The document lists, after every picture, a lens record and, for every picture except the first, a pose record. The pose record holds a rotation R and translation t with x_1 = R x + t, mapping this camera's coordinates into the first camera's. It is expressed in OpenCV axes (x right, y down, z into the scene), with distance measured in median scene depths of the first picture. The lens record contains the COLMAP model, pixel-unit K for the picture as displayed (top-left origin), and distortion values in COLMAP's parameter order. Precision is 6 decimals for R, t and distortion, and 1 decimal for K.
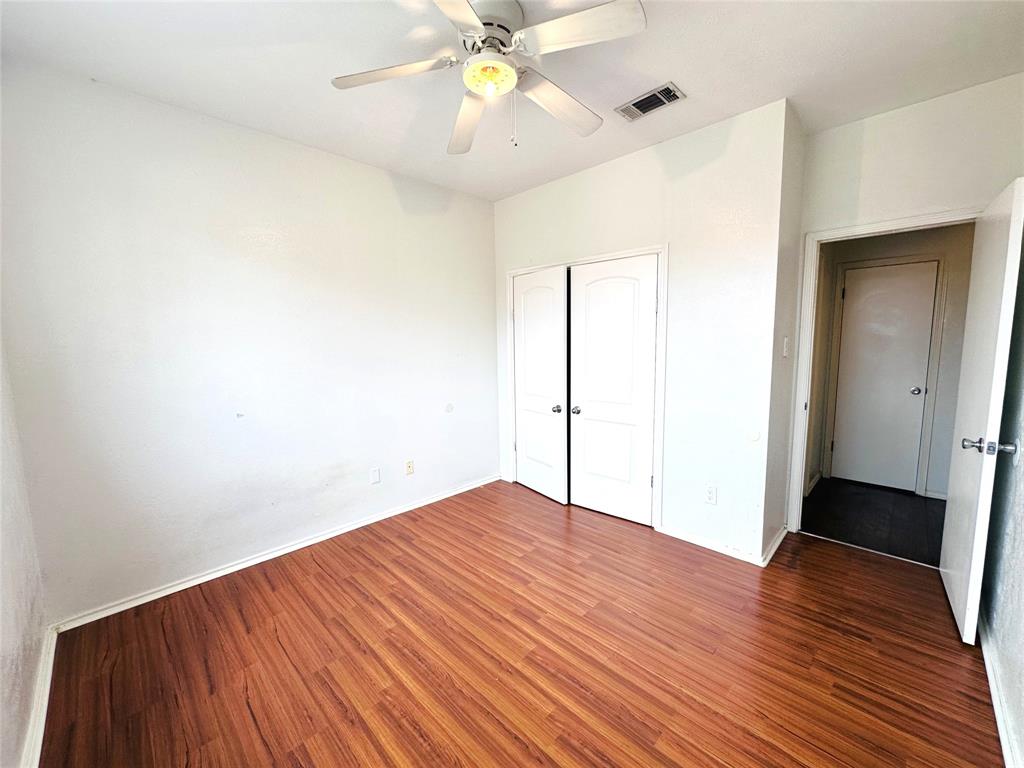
lens RADIAL K [[407.7, 0, 513.2], [0, 407.7, 384.2], [0, 0, 1]] dist [-0.001770, 0.000654]
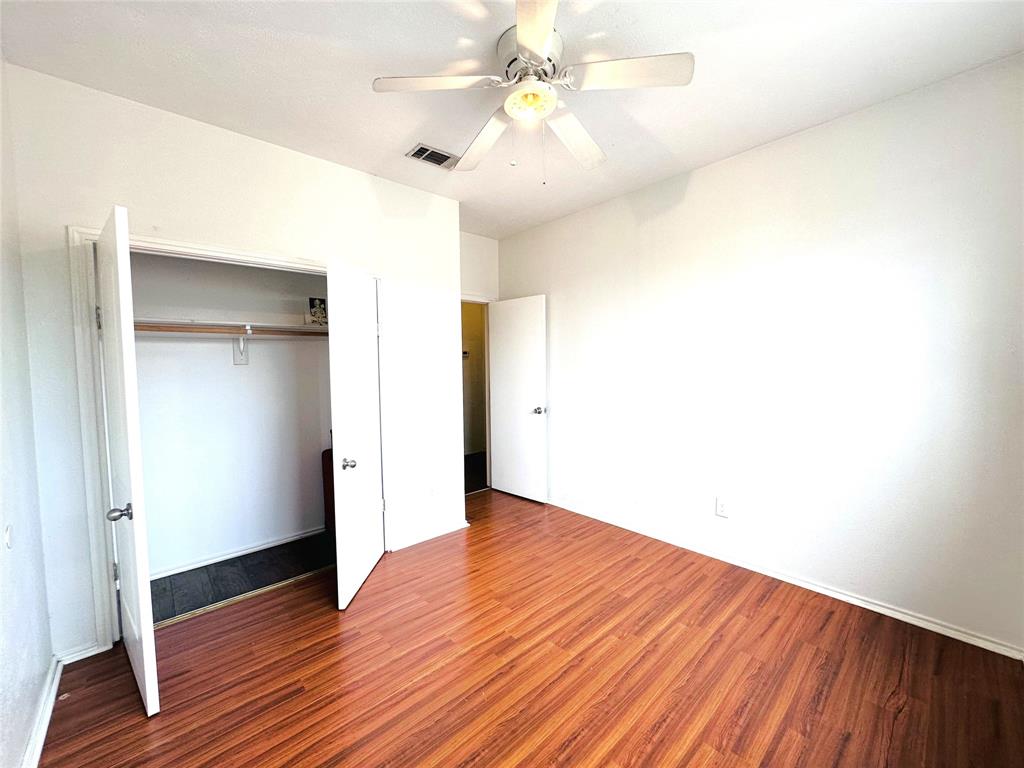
lens RADIAL K [[393.9, 0, 512.8], [0, 393.9, 396.3], [0, 0, 1]] dist [-0.001005, 0.000251]
pose [[0.063997, -0.071513, 0.995384, -0.795467], [0.119233, 0.990832, 0.063520, -0.074041], [-0.990802, 0.114617, 0.071937, 0.786060]]
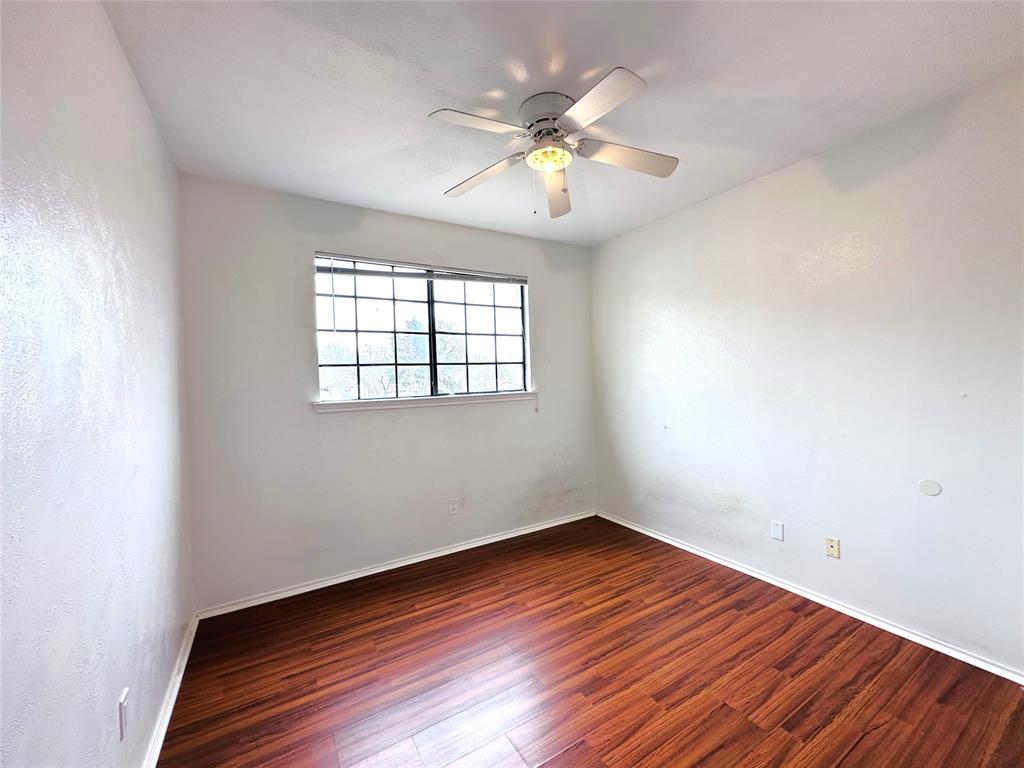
lens RADIAL K [[413.6, 0, 529.9], [0, 413.6, 381.1], [0, 0, 1]] dist [-0.000796, -0.000030]
pose [[-0.224246, 0.035492, -0.973886, 0.868744], [-0.075630, 0.995689, 0.053701, -0.137093], [0.971593, 0.085697, -0.220595, 0.936781]]
